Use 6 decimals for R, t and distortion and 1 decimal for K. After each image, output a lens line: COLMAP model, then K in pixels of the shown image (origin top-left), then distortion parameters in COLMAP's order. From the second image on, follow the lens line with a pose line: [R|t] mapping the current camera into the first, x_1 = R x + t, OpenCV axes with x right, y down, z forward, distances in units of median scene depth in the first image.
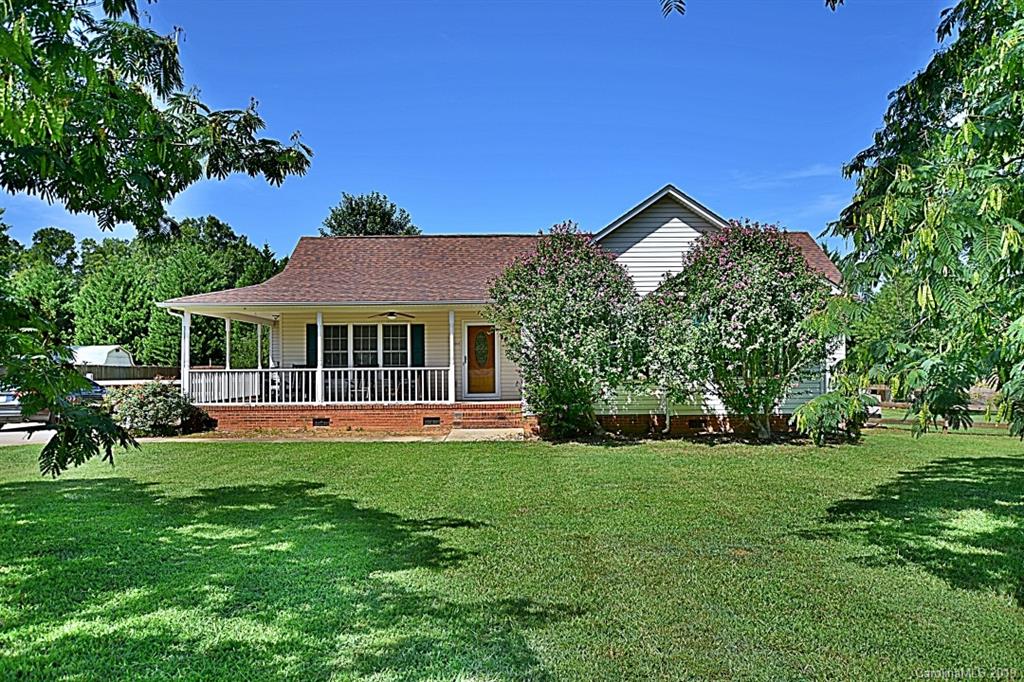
lens RADIAL K [[756.4, 0, 512.0], [0, 756.4, 341.0], [0, 0, 1]] dist [-0.000632, -0.000794]
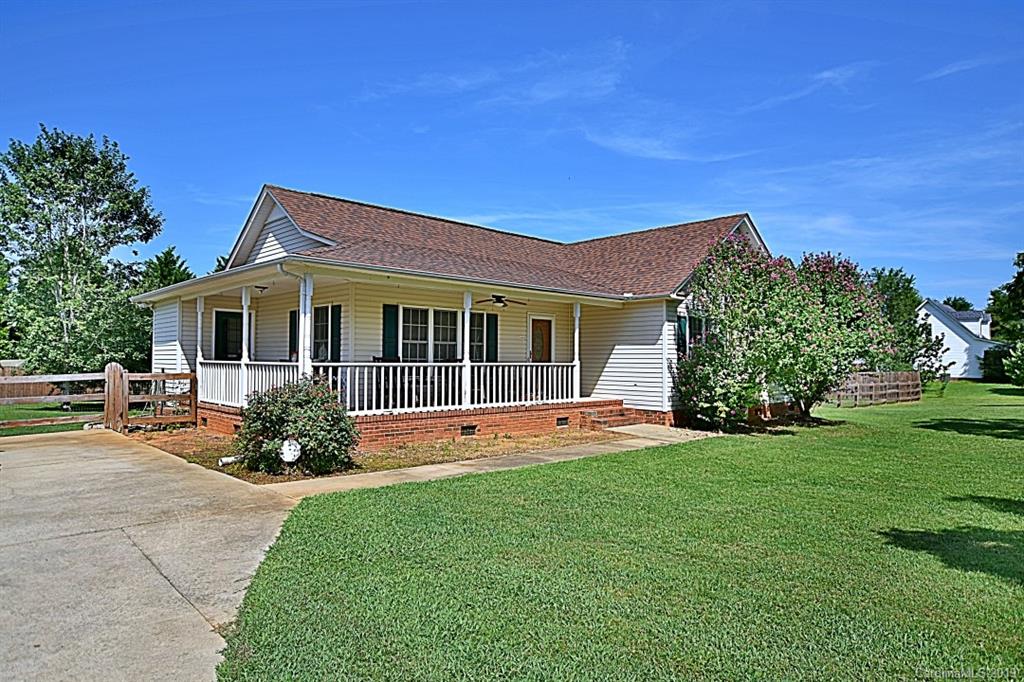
lens RADIAL K [[644.0, 0, 512.0], [0, 644.0, 341.0], [0, 0, 1]] dist [0.000594, 0.000306]
pose [[0.714610, 0.033922, 0.698700, -0.691273], [-0.031794, 0.999366, -0.016001, 0.022878], [-0.698800, -0.010779, 0.715236, 0.484329]]
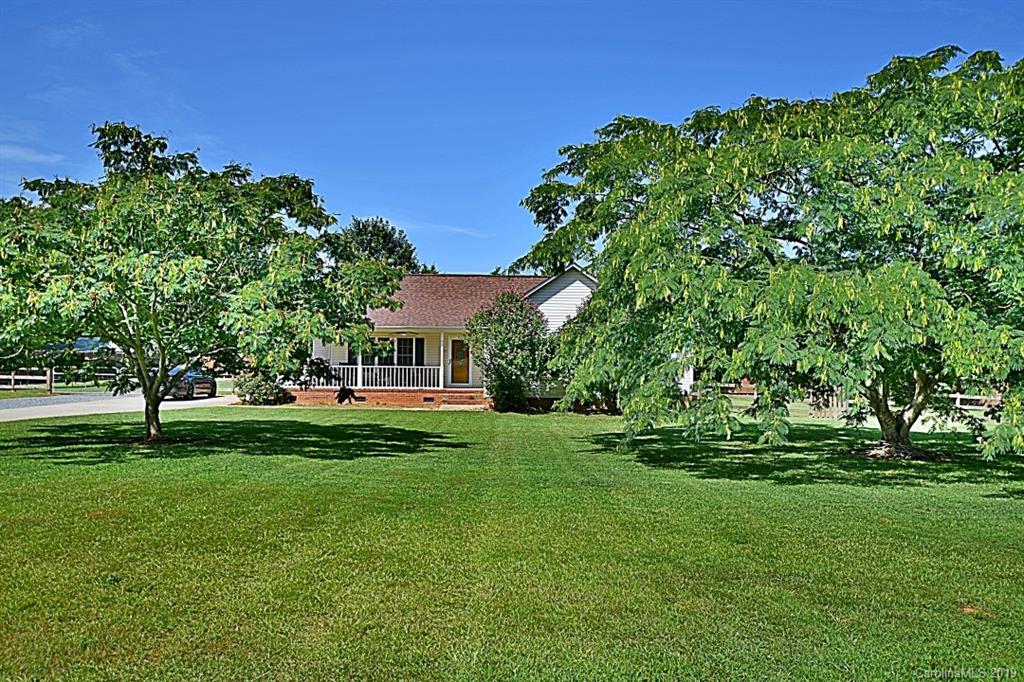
lens RADIAL K [[861.9, 0, 513.4], [0, 861.9, 354.1], [0, 0, 1]] dist [0.029757, 0.004693]
pose [[0.999723, 0.019307, 0.013471, 0.048364], [-0.019864, 0.998900, 0.042483, -0.073810], [-0.012635, -0.042739, 0.999006, -0.844381]]
